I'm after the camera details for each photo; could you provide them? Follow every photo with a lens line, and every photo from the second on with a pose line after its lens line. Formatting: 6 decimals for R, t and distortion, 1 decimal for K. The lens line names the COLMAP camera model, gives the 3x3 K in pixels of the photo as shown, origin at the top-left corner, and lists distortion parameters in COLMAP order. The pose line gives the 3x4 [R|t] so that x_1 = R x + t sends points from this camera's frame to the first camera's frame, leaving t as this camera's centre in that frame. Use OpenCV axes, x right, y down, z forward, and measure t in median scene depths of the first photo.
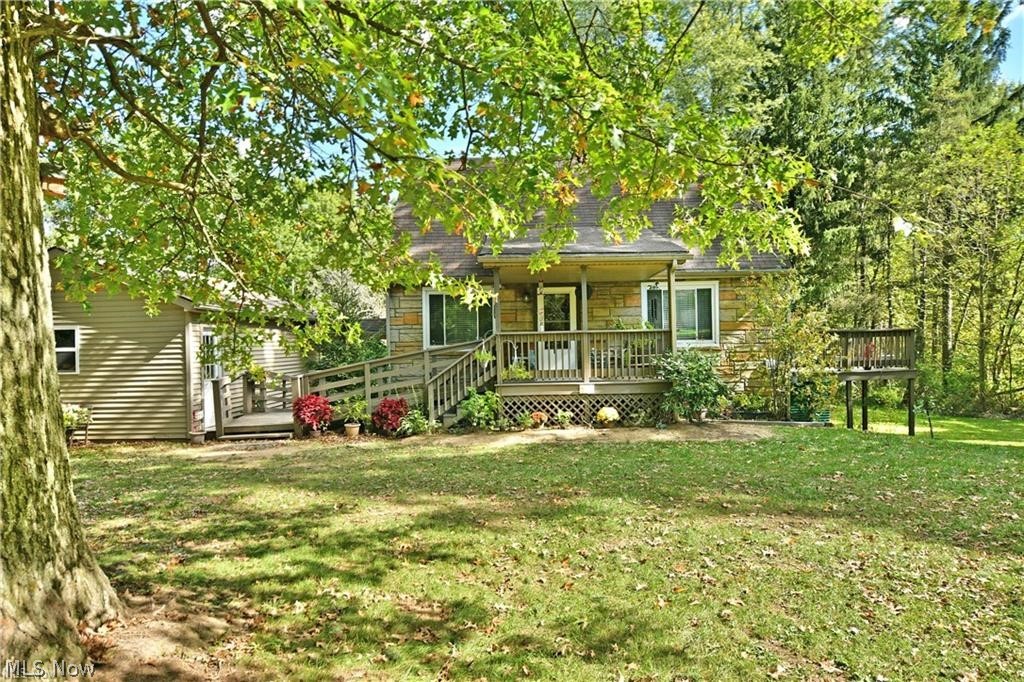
lens RADIAL K [[615.9, 0, 511.9], [0, 615.9, 357.4], [0, 0, 1]] dist [-0.019114, -0.001234]
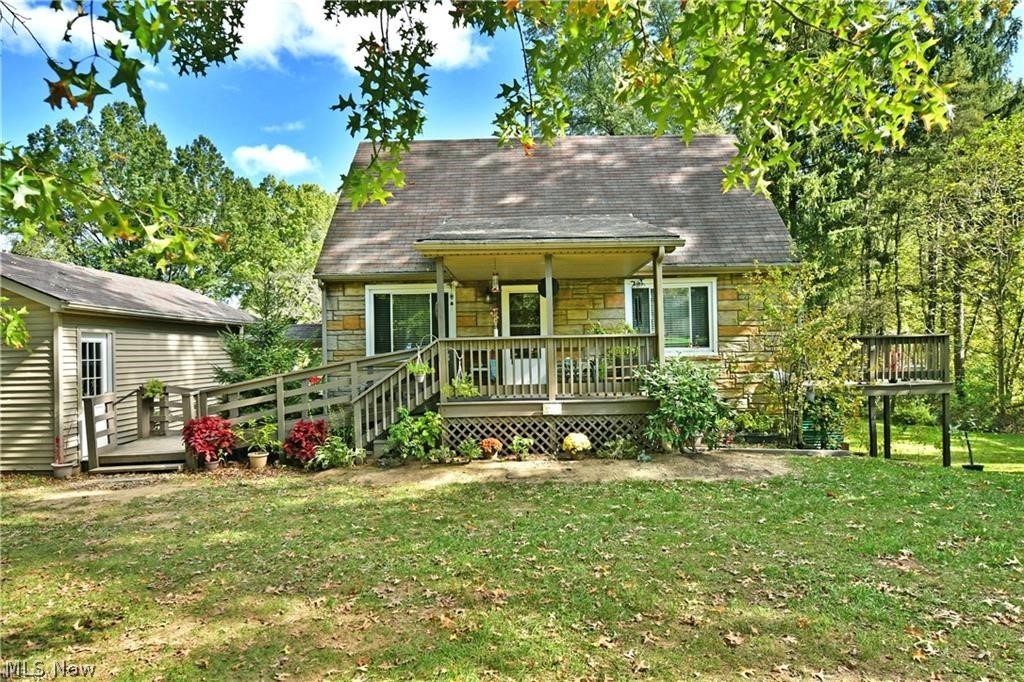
lens RADIAL K [[615.9, 0, 511.9], [0, 615.9, 357.4], [0, 0, 1]] dist [-0.019114, -0.001234]
pose [[0.999994, -0.000766, 0.003467, 0.065613], [0.000815, 0.999896, -0.014398, -0.003854], [-0.003456, 0.014401, 0.999890, 0.198615]]
